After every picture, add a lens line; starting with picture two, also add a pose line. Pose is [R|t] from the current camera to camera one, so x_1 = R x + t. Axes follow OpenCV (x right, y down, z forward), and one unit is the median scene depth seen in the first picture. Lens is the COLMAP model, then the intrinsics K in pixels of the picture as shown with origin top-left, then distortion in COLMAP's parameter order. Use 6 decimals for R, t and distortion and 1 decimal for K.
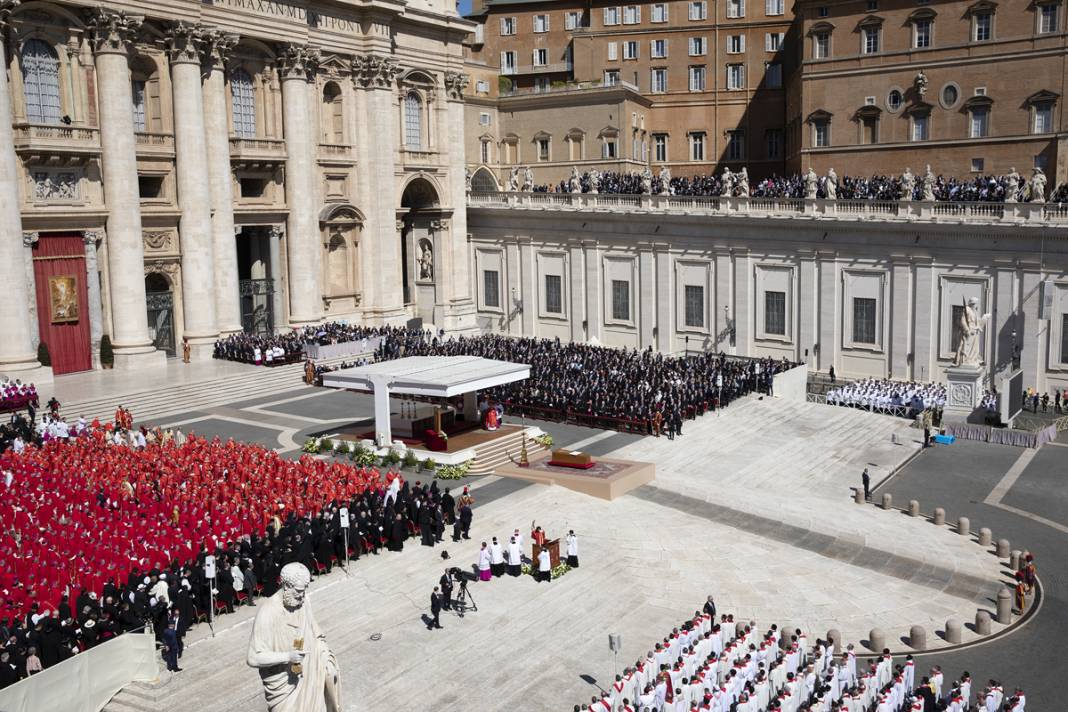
lens RADIAL K [[1086.5, 0, 534.0], [0, 1086.5, 356.0], [0, 0, 1]] dist [-0.004374, 0.104560]
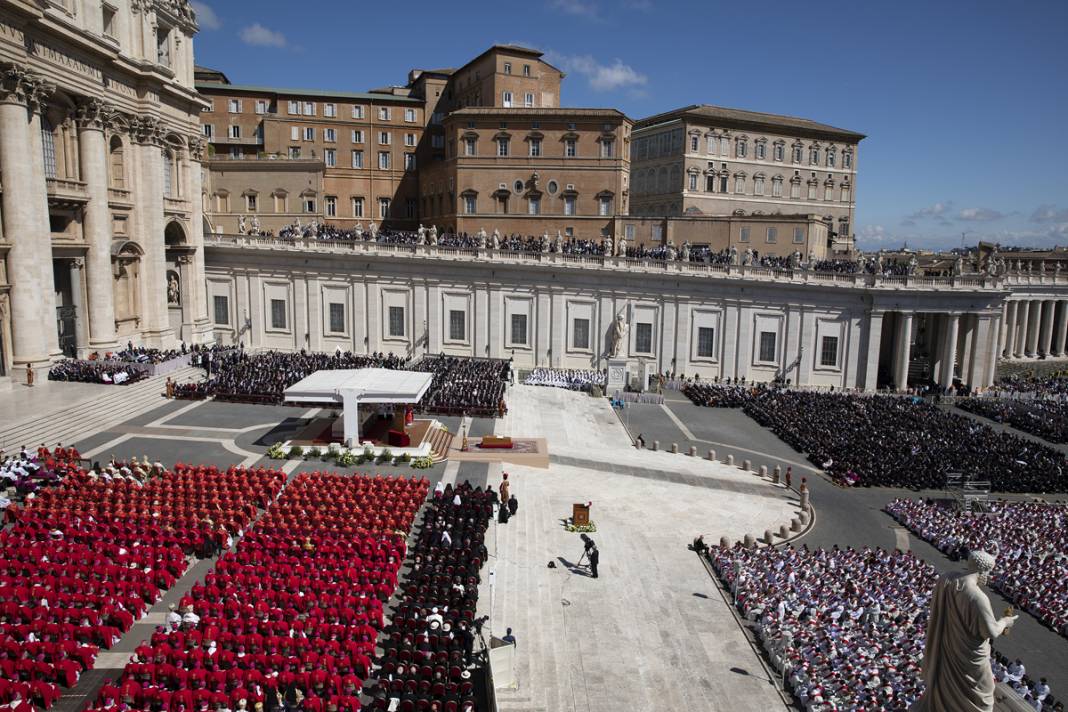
lens RADIAL K [[726.9, 0, 534.0], [0, 726.9, 356.0], [0, 0, 1]] dist [-0.110254, 0.086658]
pose [[0.834728, -0.045222, 0.548803, -0.230435], [0.038635, 0.998976, 0.023553, -0.016910], [-0.549306, 0.001542, 0.835620, 0.123774]]
